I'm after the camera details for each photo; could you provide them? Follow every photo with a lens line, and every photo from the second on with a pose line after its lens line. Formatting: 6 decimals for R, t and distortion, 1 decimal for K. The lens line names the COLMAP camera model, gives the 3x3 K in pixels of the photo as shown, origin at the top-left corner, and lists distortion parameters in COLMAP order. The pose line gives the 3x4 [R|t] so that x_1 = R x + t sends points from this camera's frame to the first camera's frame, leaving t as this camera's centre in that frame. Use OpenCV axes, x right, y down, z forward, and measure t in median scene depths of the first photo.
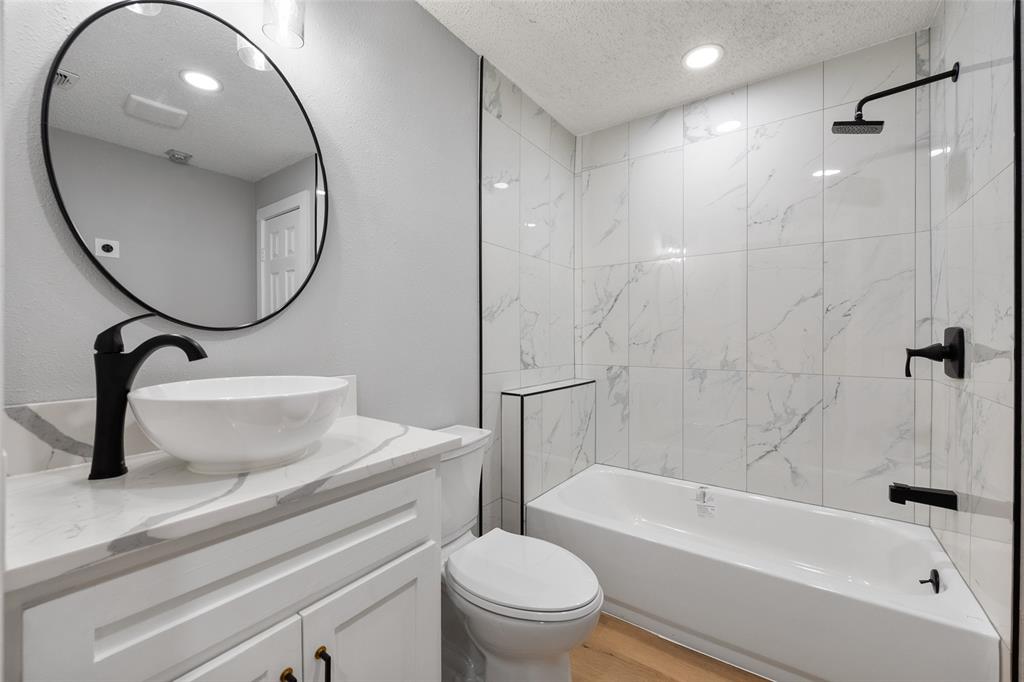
lens RADIAL K [[407.3, 0, 516.4], [0, 407.3, 338.5], [0, 0, 1]] dist [0.000283, -0.000057]
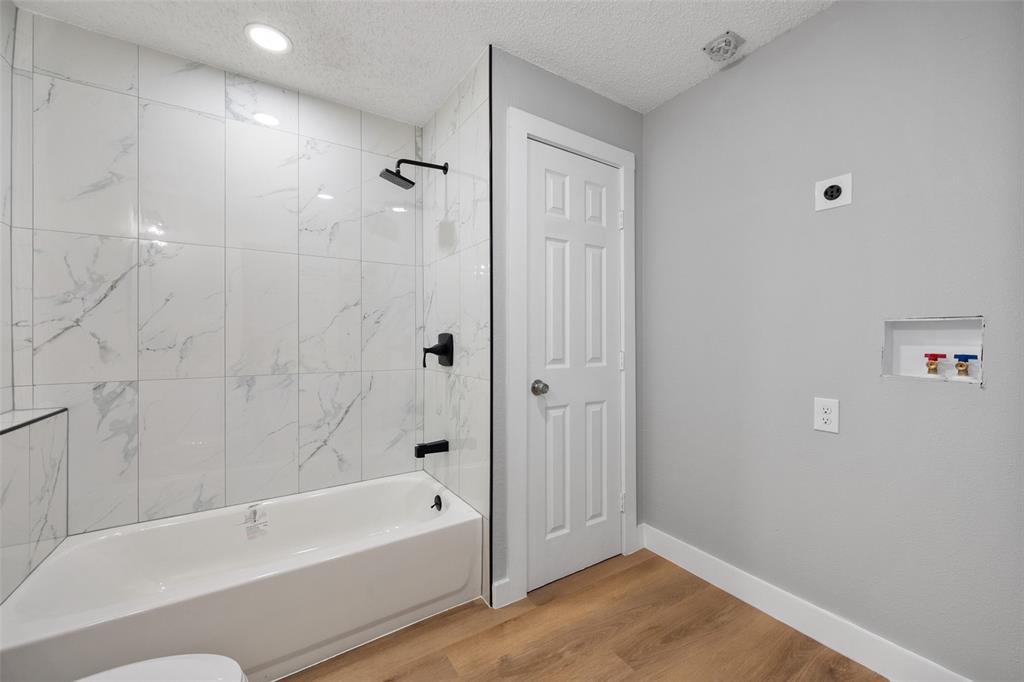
lens RADIAL K [[407.3, 0, 516.6], [0, 407.3, 339.0], [0, 0, 1]] dist [0.000283, -0.000057]
pose [[0.370390, -0.000544, 0.928876, -0.174891], [0.006577, 0.999976, -0.002037, -0.000214], [-0.928853, 0.006863, 0.370385, 0.121154]]
